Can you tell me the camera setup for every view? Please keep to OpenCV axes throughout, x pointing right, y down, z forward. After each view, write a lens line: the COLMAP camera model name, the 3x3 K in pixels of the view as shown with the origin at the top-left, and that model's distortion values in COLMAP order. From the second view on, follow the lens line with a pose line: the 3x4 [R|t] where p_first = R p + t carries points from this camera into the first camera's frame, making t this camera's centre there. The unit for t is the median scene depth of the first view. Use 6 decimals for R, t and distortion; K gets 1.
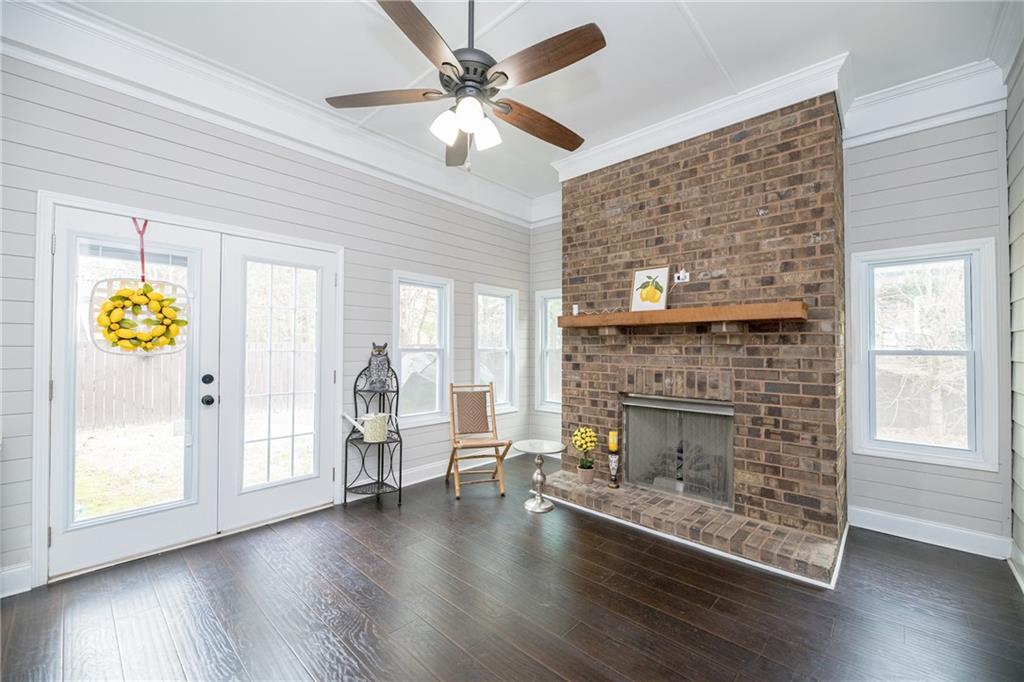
lens RADIAL K [[412.8, 0, 511.9], [0, 412.8, 341.5], [0, 0, 1]] dist [-0.002969, -0.001975]
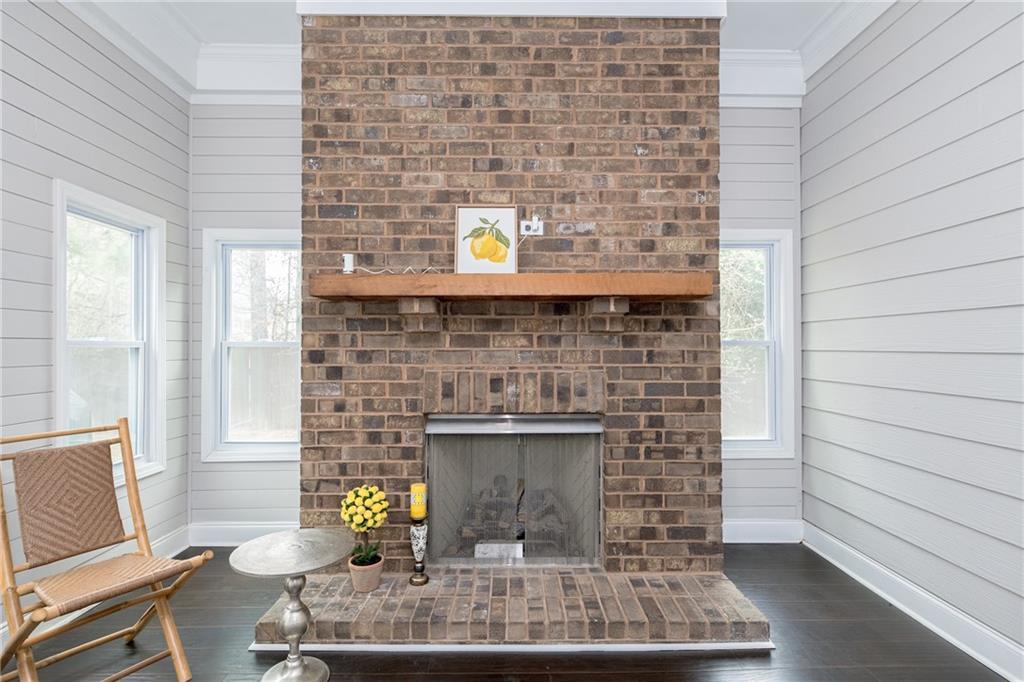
lens RADIAL K [[502.8, 0, 514.9], [0, 502.8, 341.4], [0, 0, 1]] dist [0.002841, -0.001509]
pose [[0.718580, 0.001744, 0.695443, -0.153504], [-0.006513, 0.999970, 0.004221, 0.019393], [-0.695414, -0.007562, 0.718569, 0.449130]]
